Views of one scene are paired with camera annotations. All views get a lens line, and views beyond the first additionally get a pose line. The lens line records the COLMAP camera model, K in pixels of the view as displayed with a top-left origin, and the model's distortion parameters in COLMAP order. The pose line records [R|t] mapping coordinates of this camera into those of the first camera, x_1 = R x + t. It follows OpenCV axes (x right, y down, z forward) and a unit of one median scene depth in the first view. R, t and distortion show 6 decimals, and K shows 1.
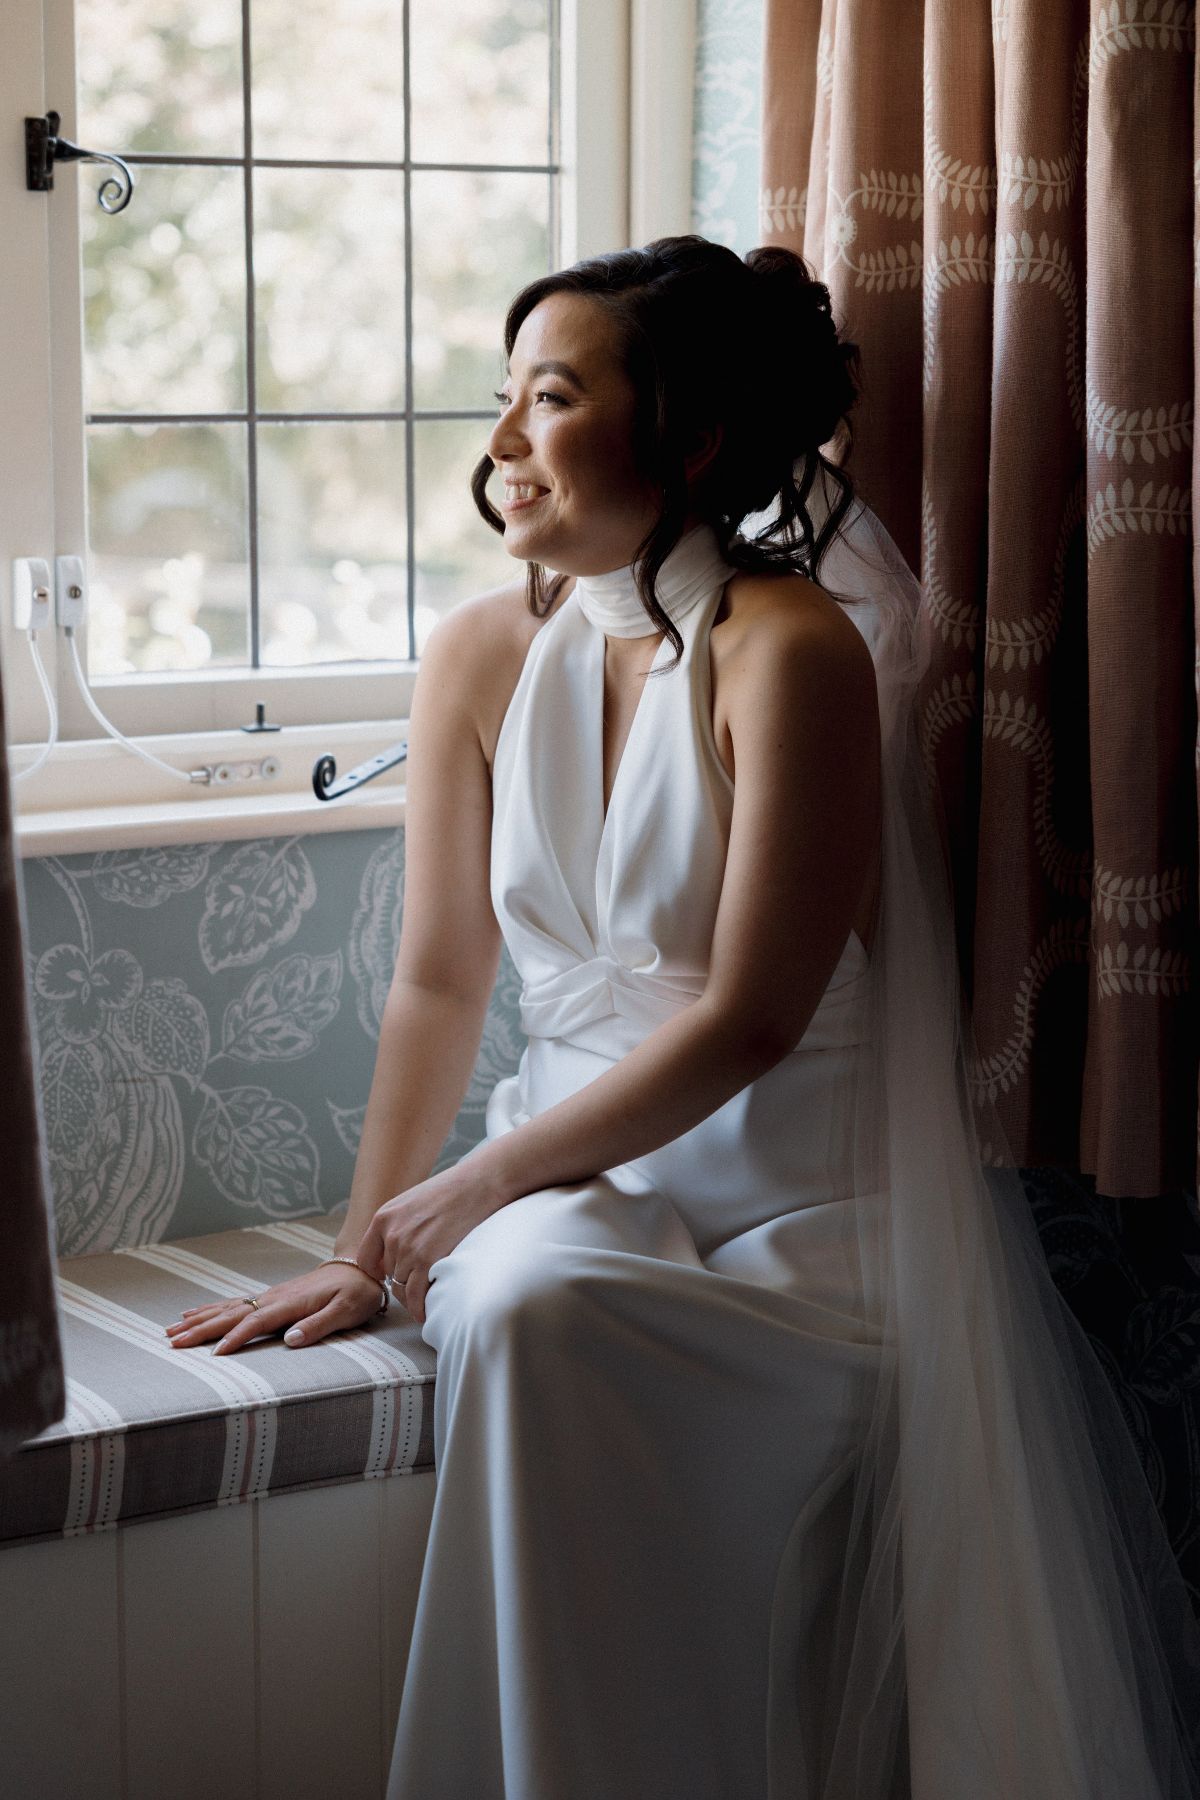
lens RADIAL K [[3499.7, 0, 600.0], [0, 3499.7, 900.0], [0, 0, 1]] dist [0.090654, 0.084249]
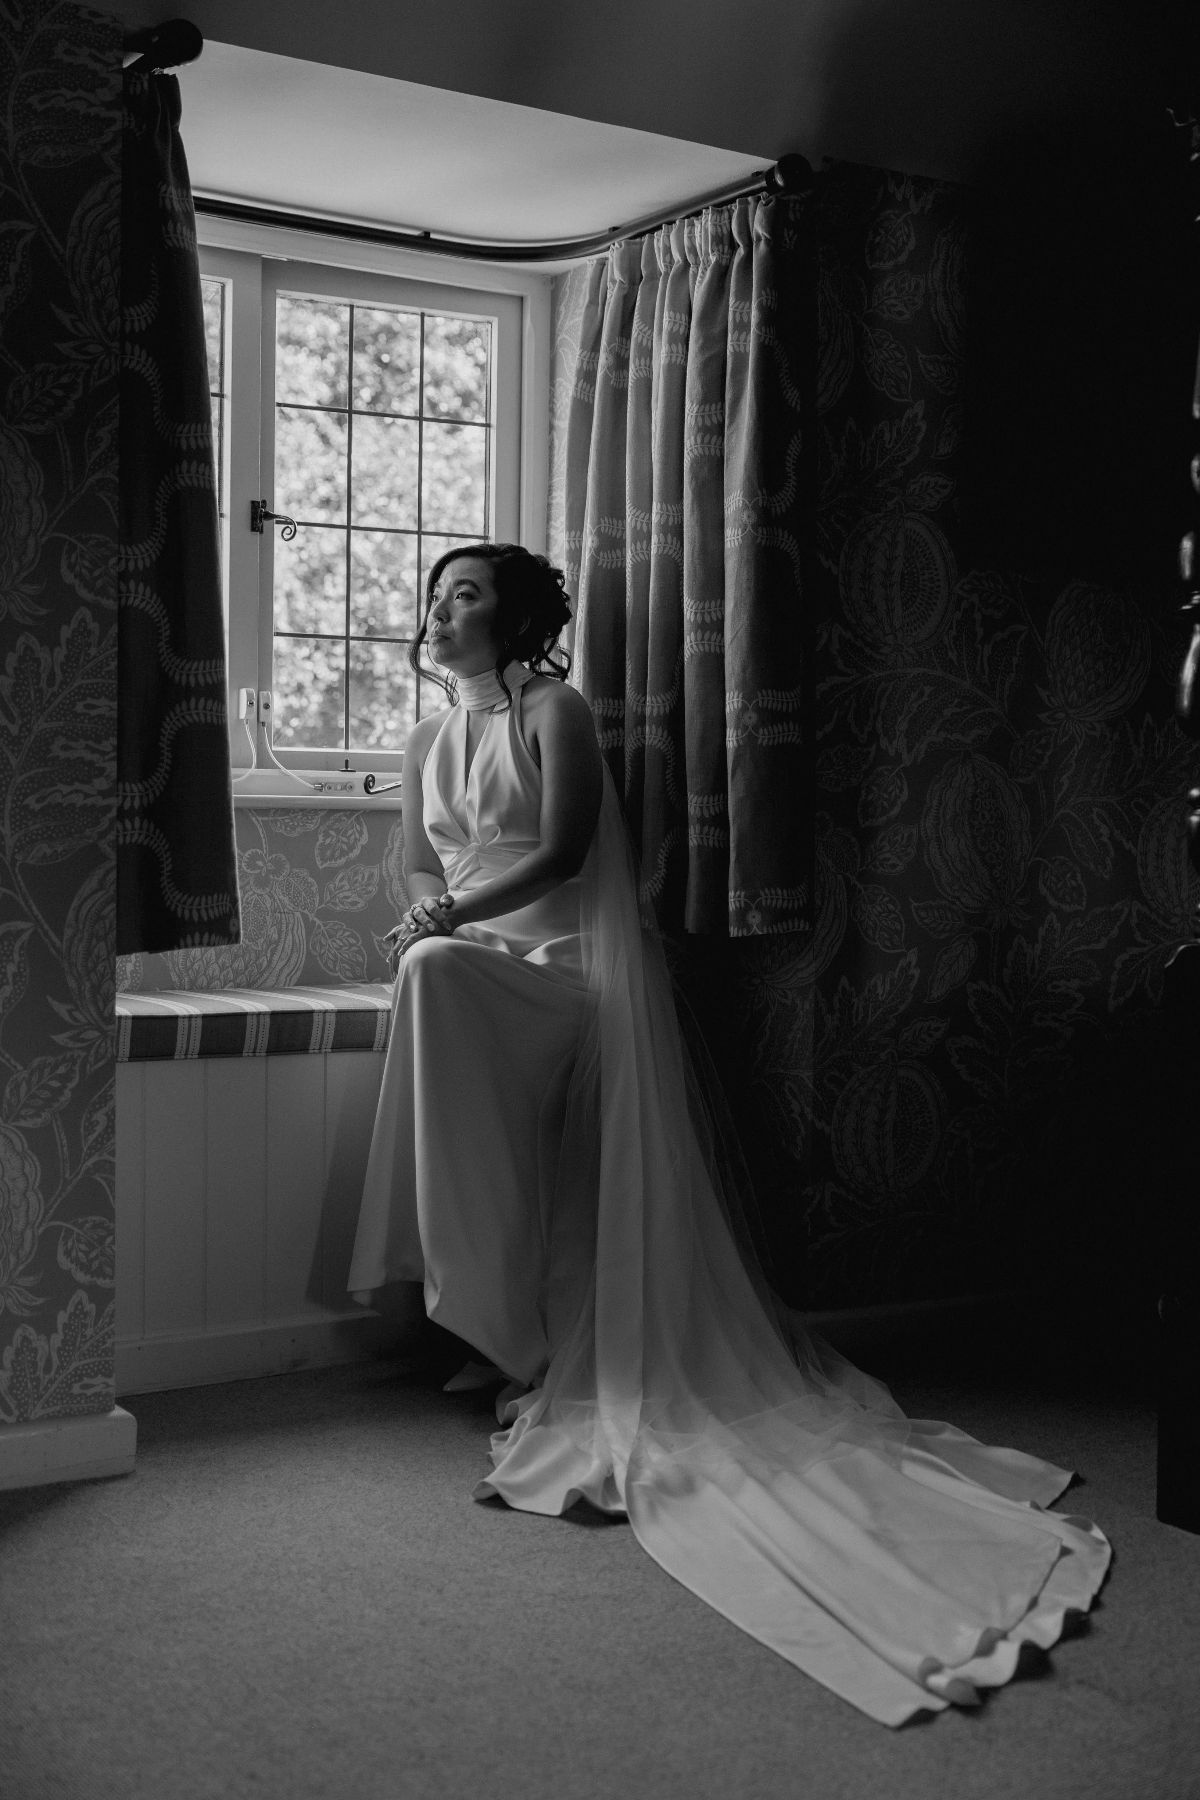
lens RADIAL K [[2124.6, 0, 600.0], [0, 2124.6, 900.0], [0, 0, 1]] dist [-0.004364, 0.009302]
pose [[0.999860, 0.012568, -0.011006, 0.085740], [-0.013800, 0.992660, -0.120149, 0.204331], [0.009416, 0.120284, 0.992695, -0.360985]]
